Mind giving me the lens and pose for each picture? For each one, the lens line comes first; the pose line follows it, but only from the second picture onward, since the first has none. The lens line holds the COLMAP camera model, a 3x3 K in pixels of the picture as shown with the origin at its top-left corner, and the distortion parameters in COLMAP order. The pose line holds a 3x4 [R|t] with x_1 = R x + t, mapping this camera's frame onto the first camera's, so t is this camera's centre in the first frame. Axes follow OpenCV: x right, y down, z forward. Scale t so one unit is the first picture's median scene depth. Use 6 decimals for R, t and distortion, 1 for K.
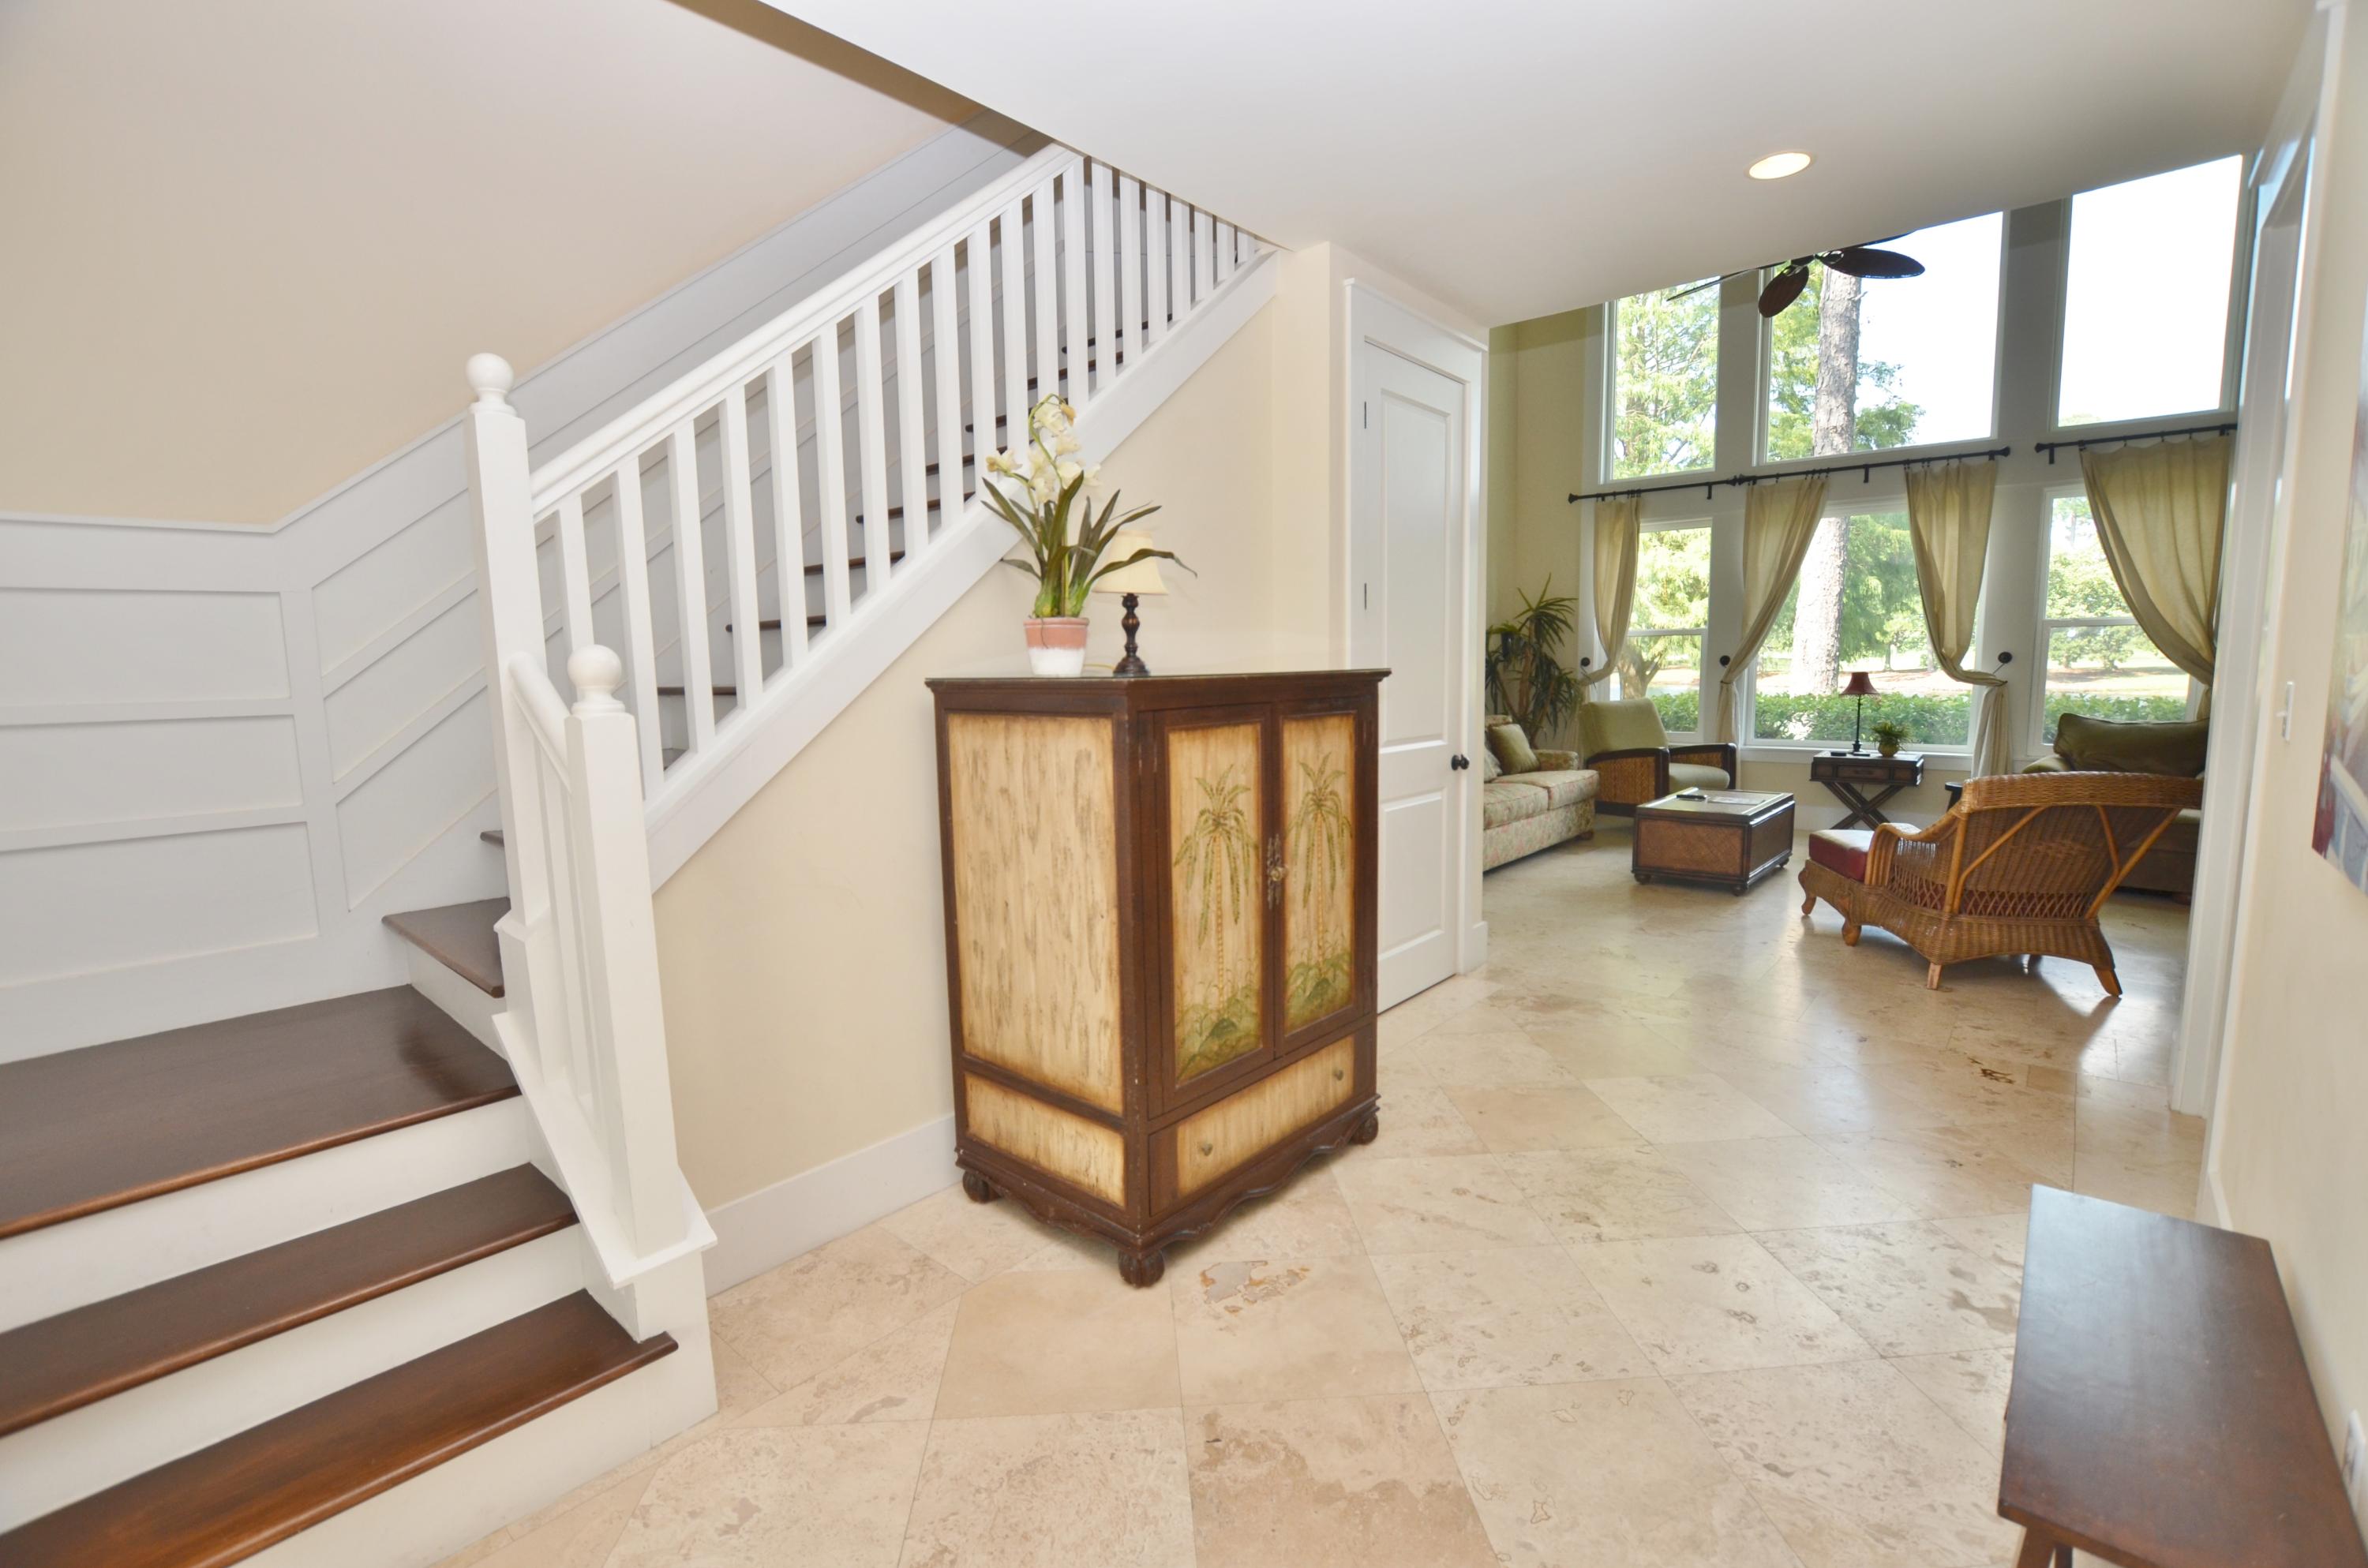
lens RADIAL K [[1034.5, 0, 1185.1], [0, 1034.5, 791.2], [0, 0, 1]] dist [-0.023368, -0.000446]
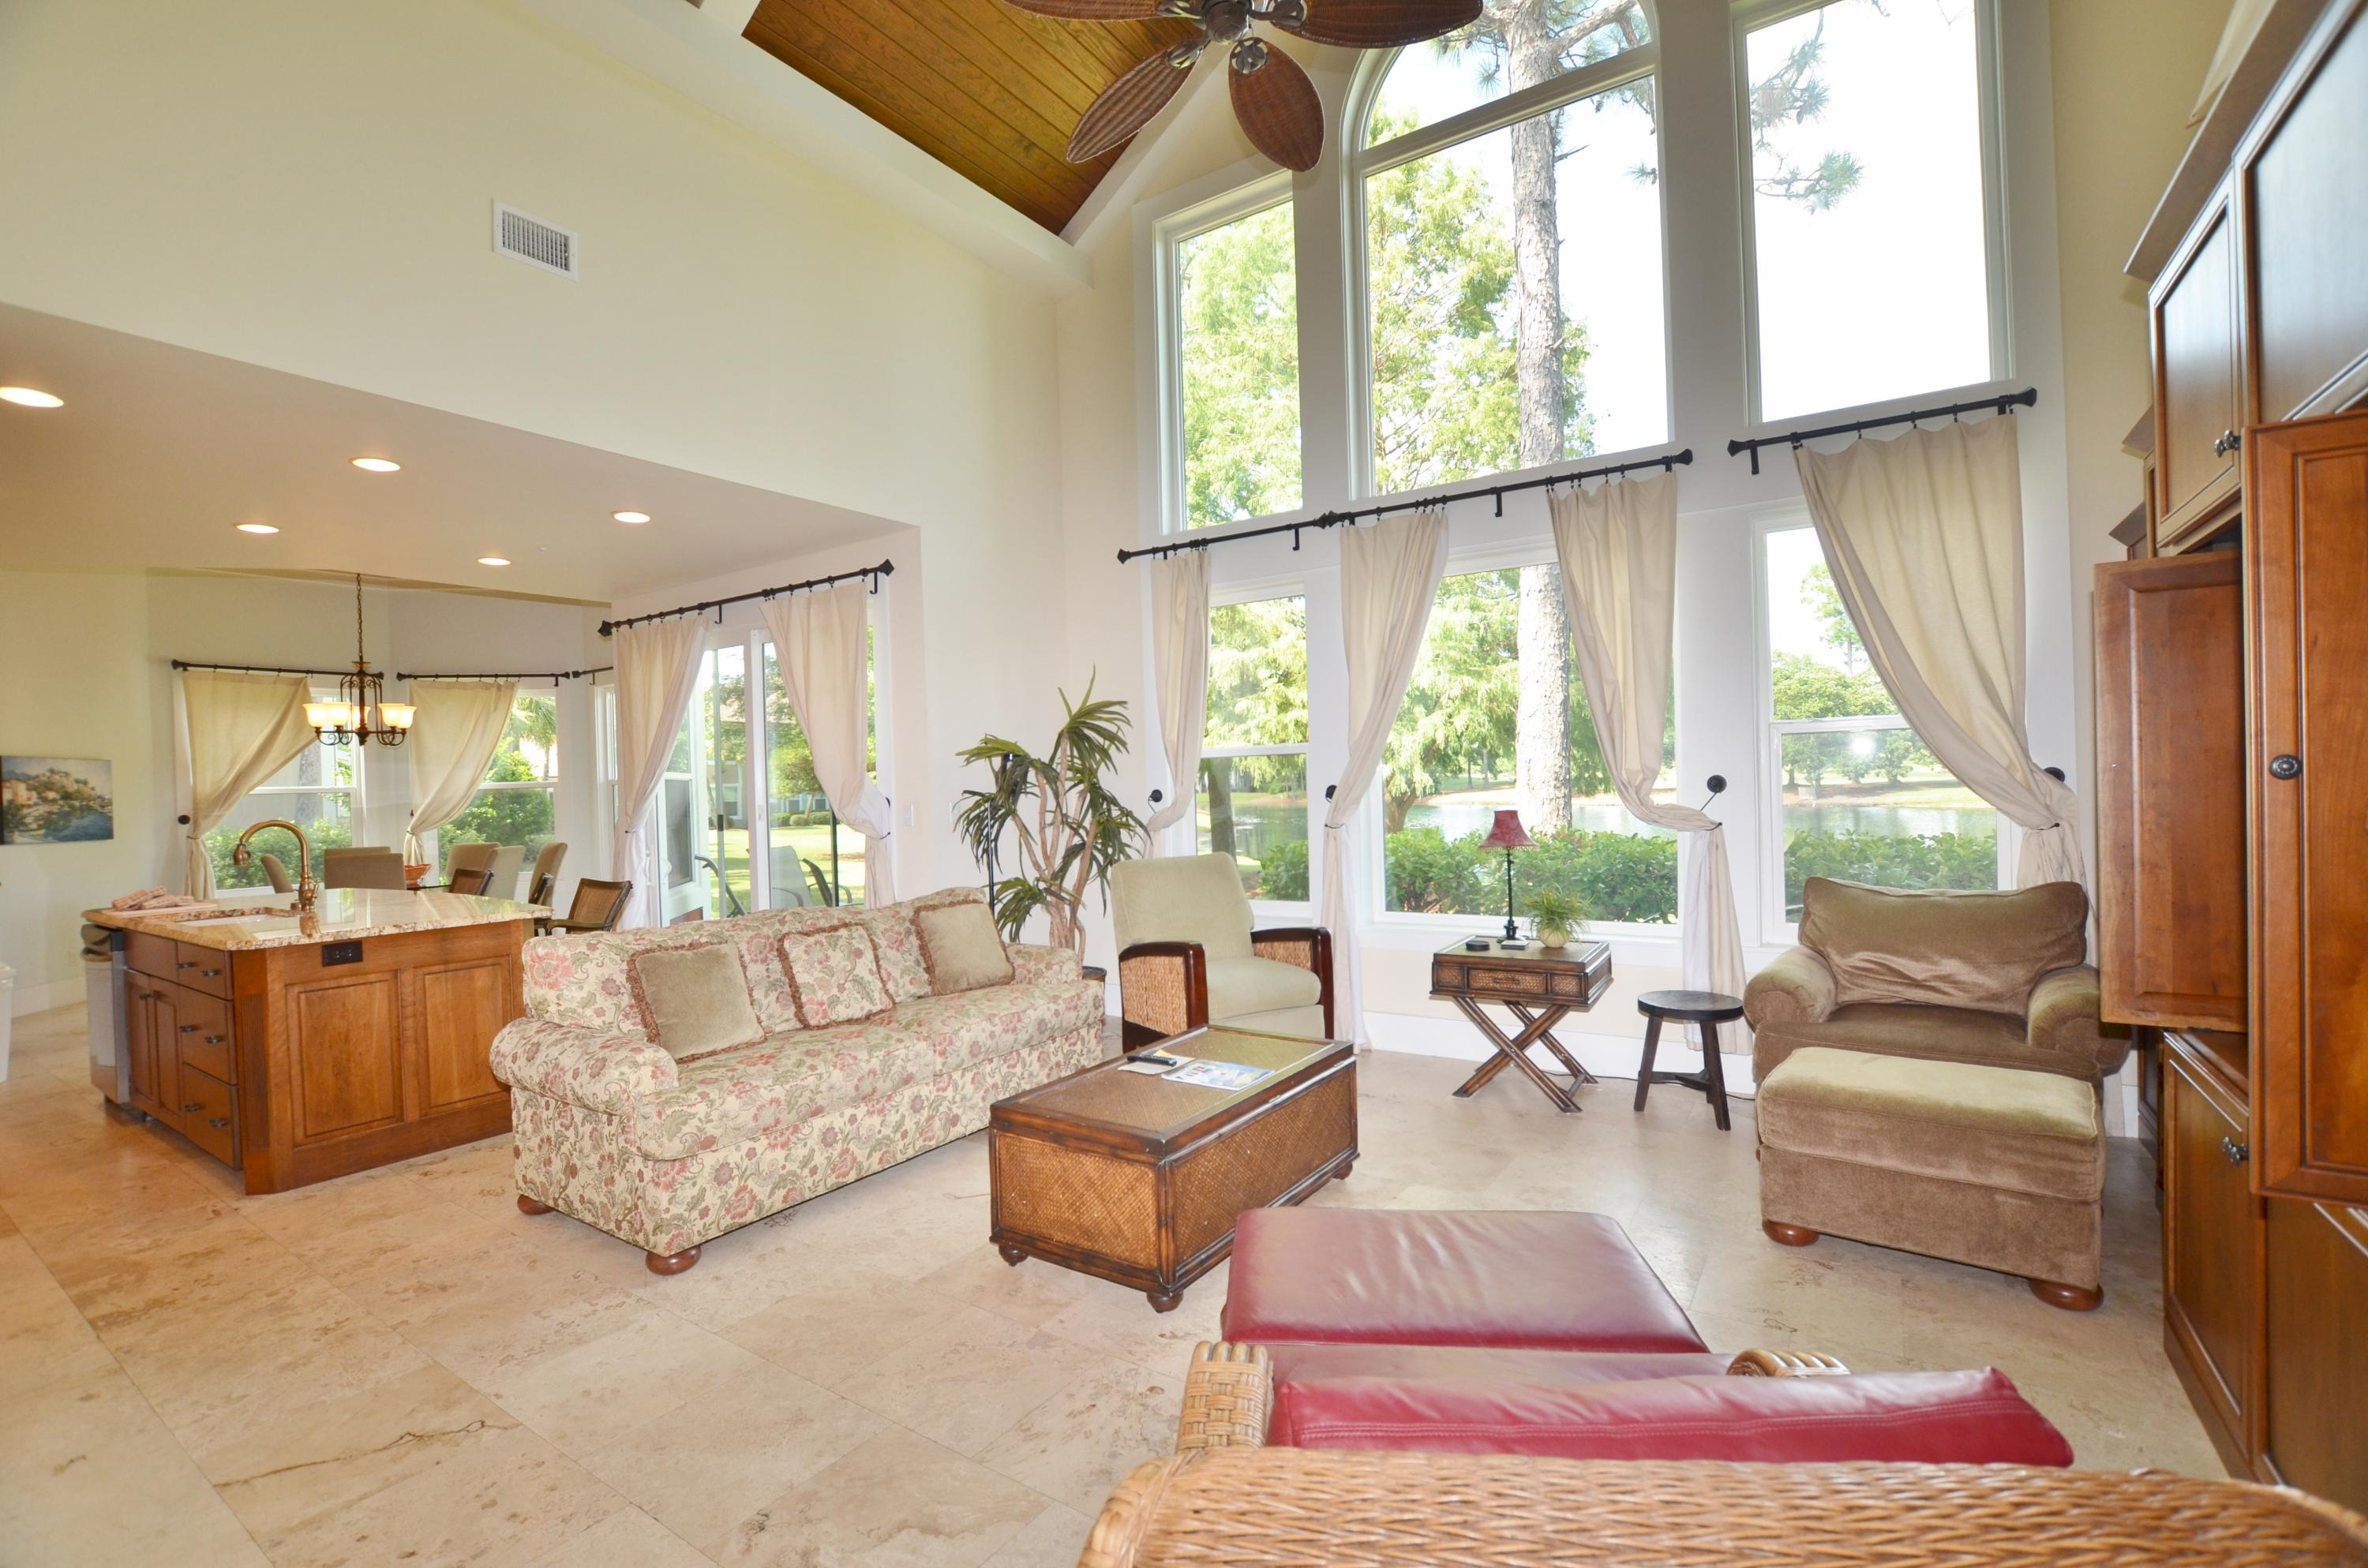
lens RADIAL K [[1034.5, 0, 1181.2], [0, 1034.5, 788.3], [0, 0, 1]] dist [-0.023368, -0.000446]
pose [[0.991988, -0.010466, 0.125898, 0.404908], [0.025797, 0.992345, -0.120769, -0.061536], [-0.123671, 0.123049, 0.984665, 0.428234]]
